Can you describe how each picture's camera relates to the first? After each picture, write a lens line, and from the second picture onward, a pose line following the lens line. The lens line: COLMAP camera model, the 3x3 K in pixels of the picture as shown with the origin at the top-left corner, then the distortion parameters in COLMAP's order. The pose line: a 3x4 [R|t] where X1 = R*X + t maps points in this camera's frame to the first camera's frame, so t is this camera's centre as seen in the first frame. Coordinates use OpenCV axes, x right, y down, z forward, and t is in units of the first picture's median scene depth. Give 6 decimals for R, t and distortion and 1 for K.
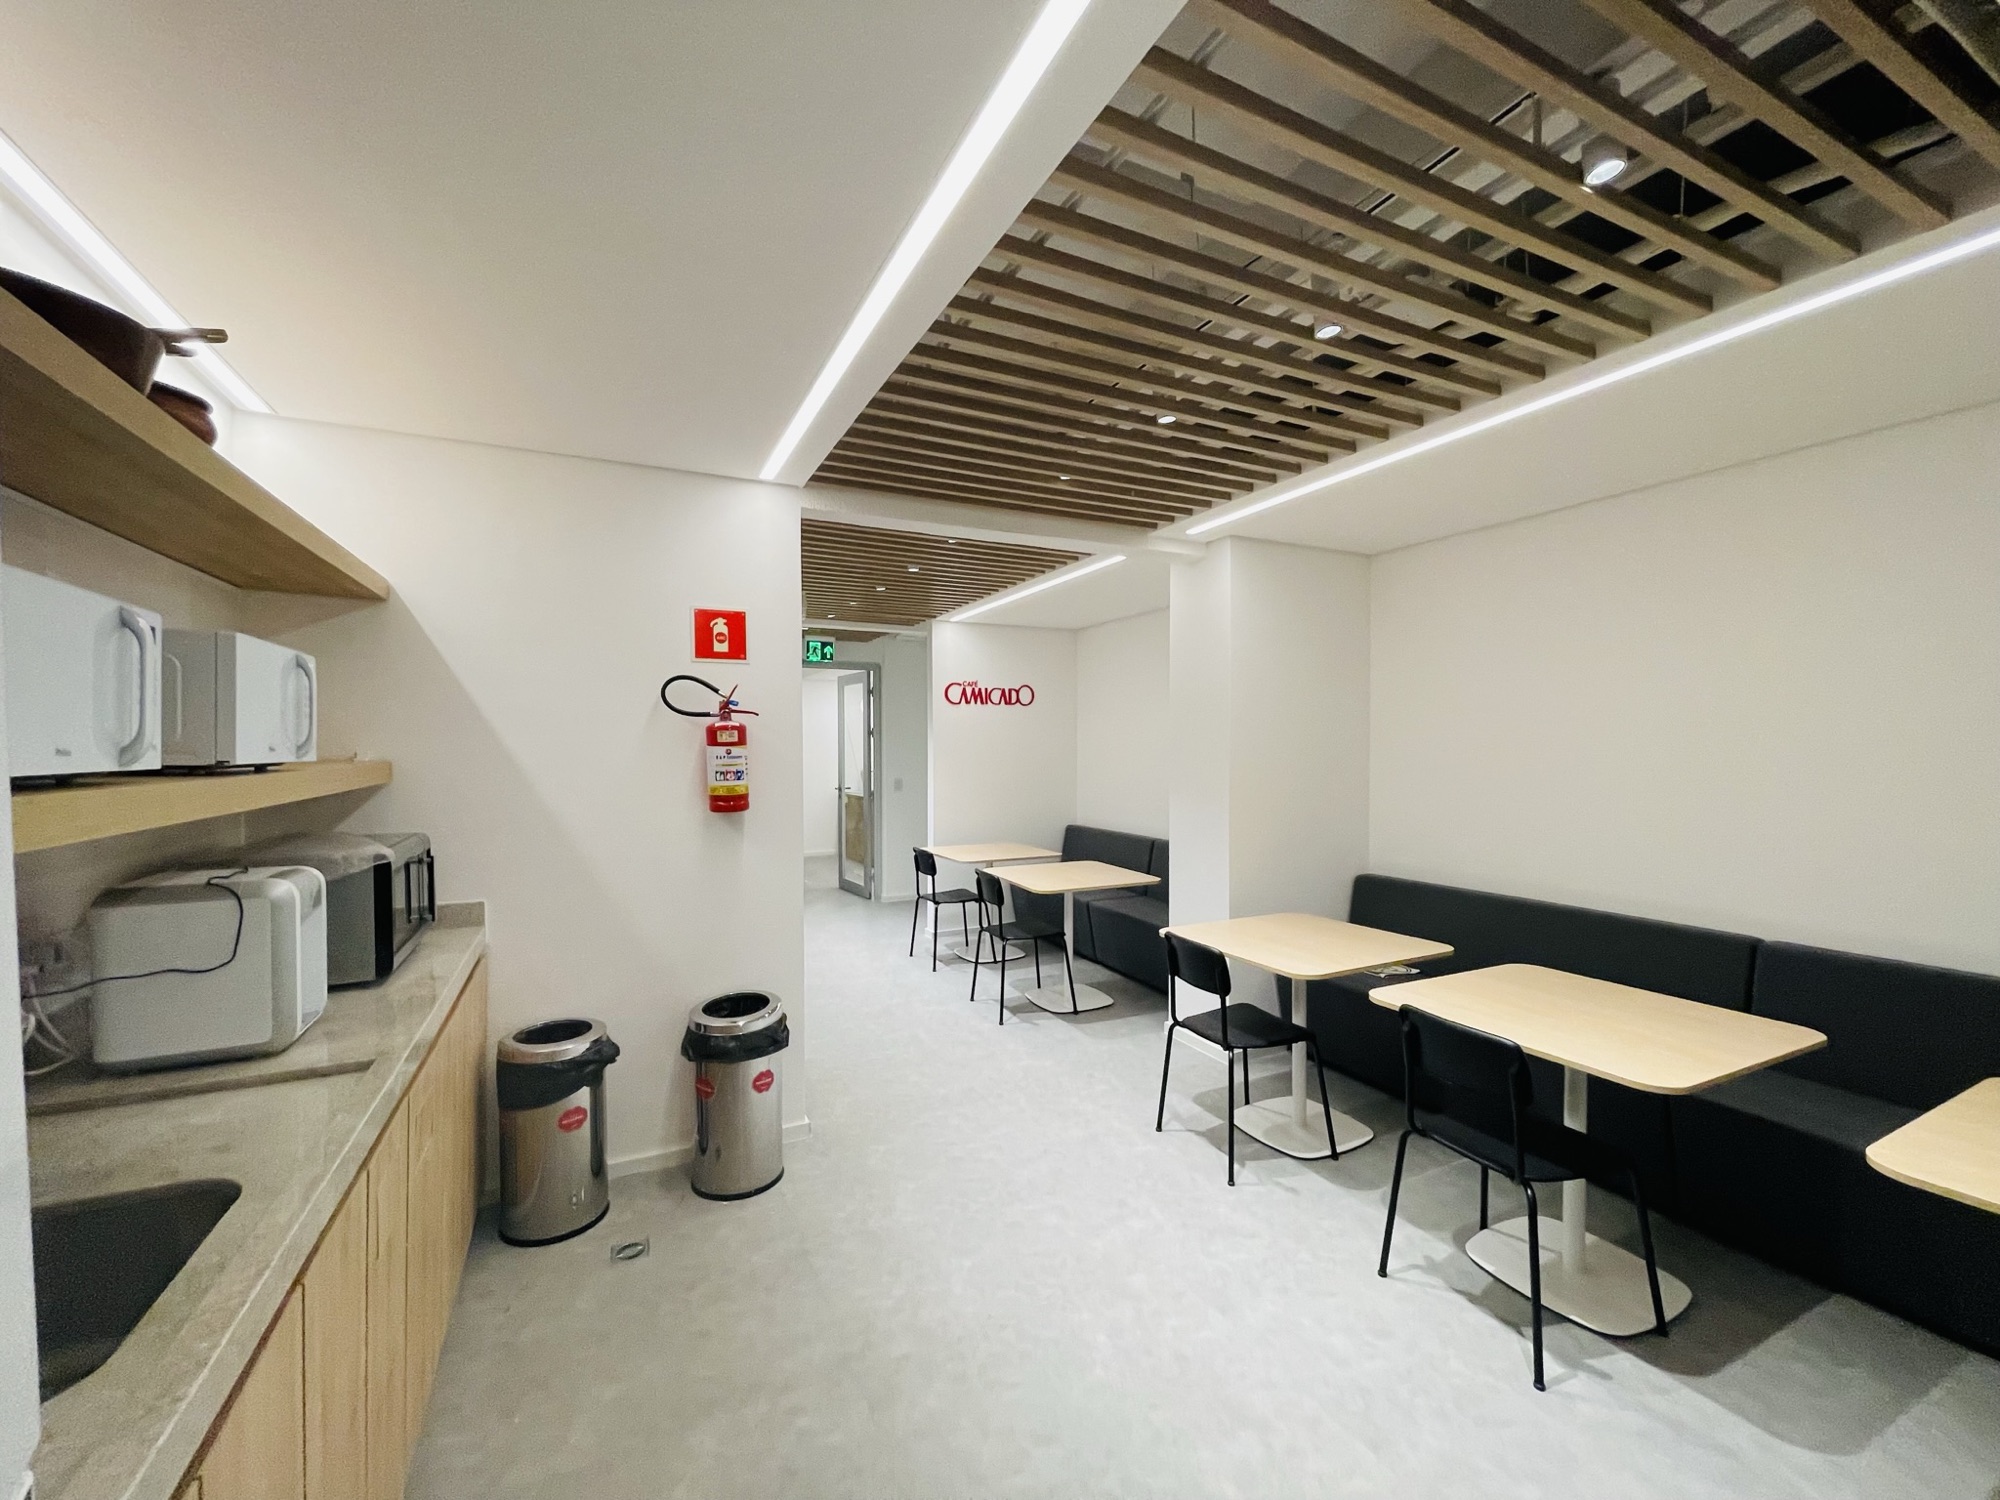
lens RADIAL K [[802.6, 0, 995.0], [0, 802.6, 748.8], [0, 0, 1]] dist [0.002708, -0.000091]
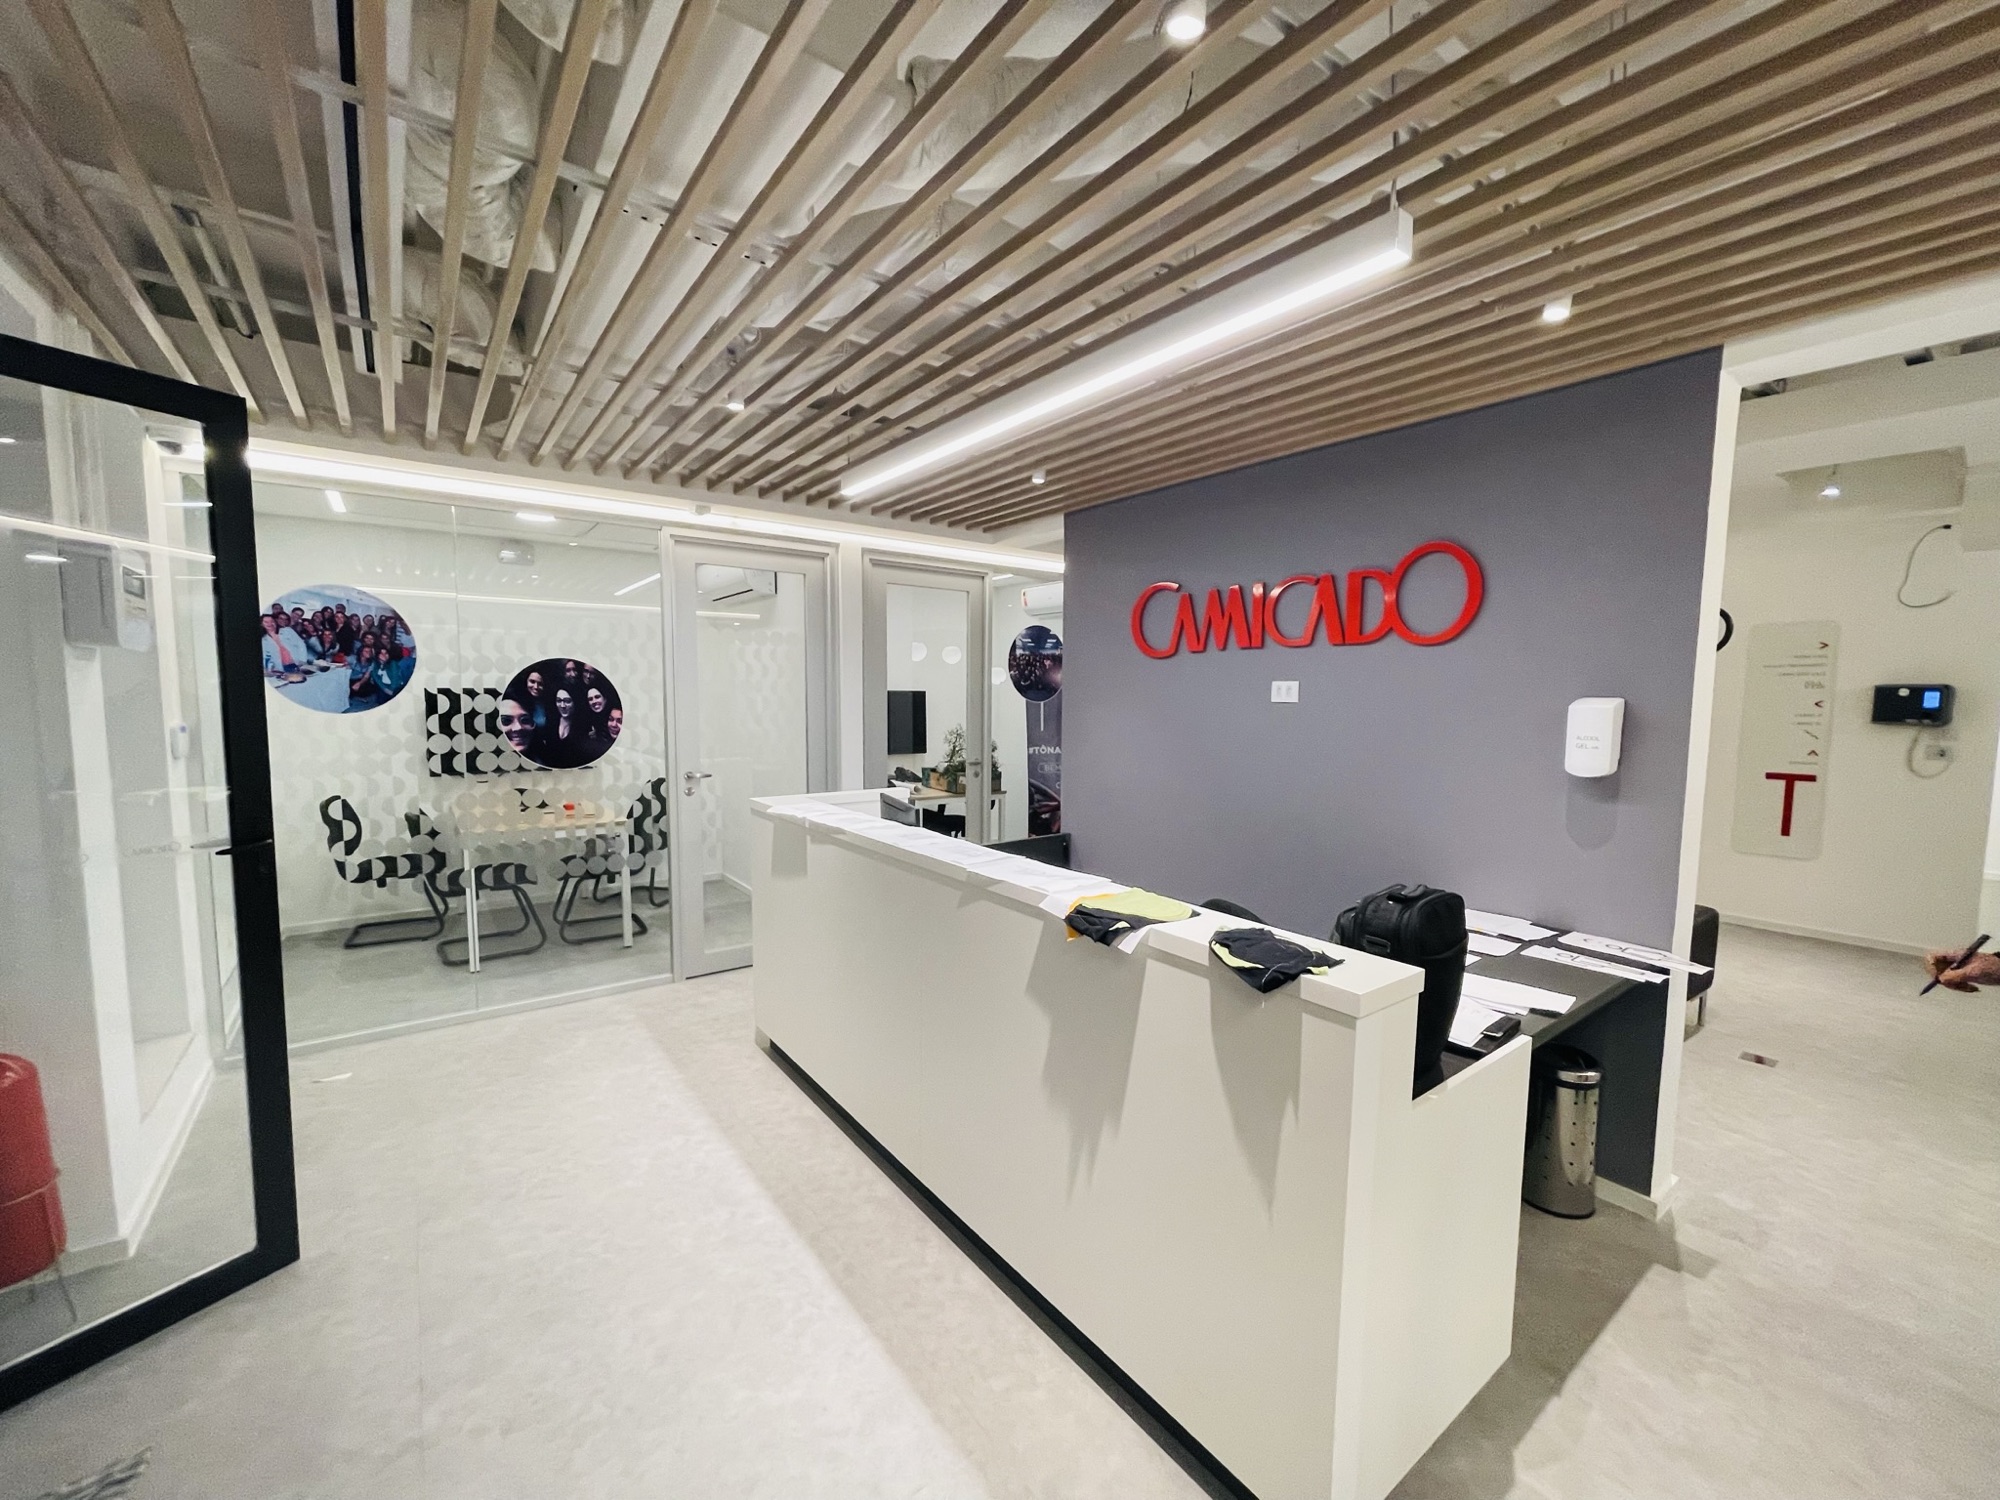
lens RADIAL K [[802.6, 0, 999.6], [0, 802.6, 755.3], [0, 0, 1]] dist [0.002708, -0.000091]
pose [[0.188132, 0.083370, -0.978599, 0.220988], [-0.010156, 0.996503, 0.082943, -0.041869], [0.982091, -0.005666, 0.188321, 0.864515]]
